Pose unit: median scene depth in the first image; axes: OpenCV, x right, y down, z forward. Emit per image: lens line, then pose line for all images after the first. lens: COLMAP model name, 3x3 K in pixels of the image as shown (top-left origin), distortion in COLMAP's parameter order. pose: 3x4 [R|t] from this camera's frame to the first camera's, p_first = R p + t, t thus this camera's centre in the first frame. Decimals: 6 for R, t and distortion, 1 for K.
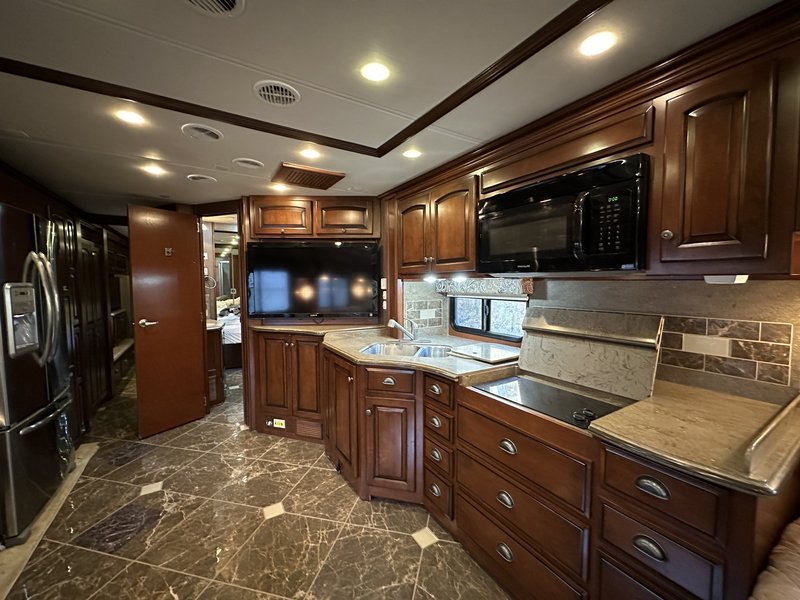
lens RADIAL K [[318.3, 0, 400.0], [0, 318.3, 300.0], [0, 0, 1]] dist [0.000773, 0.000180]
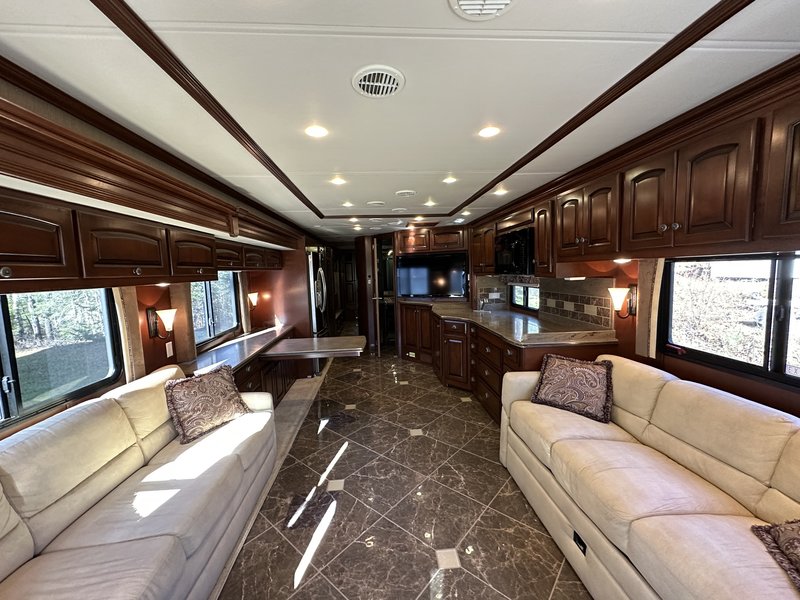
lens RADIAL K [[318.3, 0, 400.0], [0, 318.3, 300.0], [0, 0, 1]] dist [0.000773, 0.000180]
pose [[0.884997, 0.021322, -0.465109, 0.606429], [-0.003795, 0.999248, 0.038588, 0.005568], [0.465582, -0.032385, 0.884412, -0.962408]]
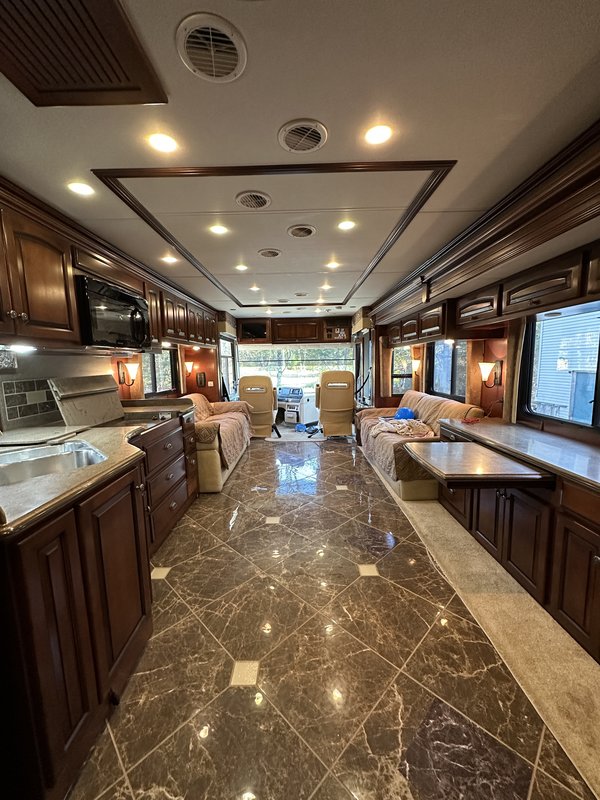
lens RADIAL K [[318.3, 0, 300.0], [0, 318.3, 400.0], [0, 0, 1]] dist [0.000773, 0.000180]
pose [[-0.844535, -0.041841, 0.533864, -0.870469], [0.059892, 0.983308, 0.171812, -0.039014], [-0.532141, 0.177075, -0.827931, 1.449991]]
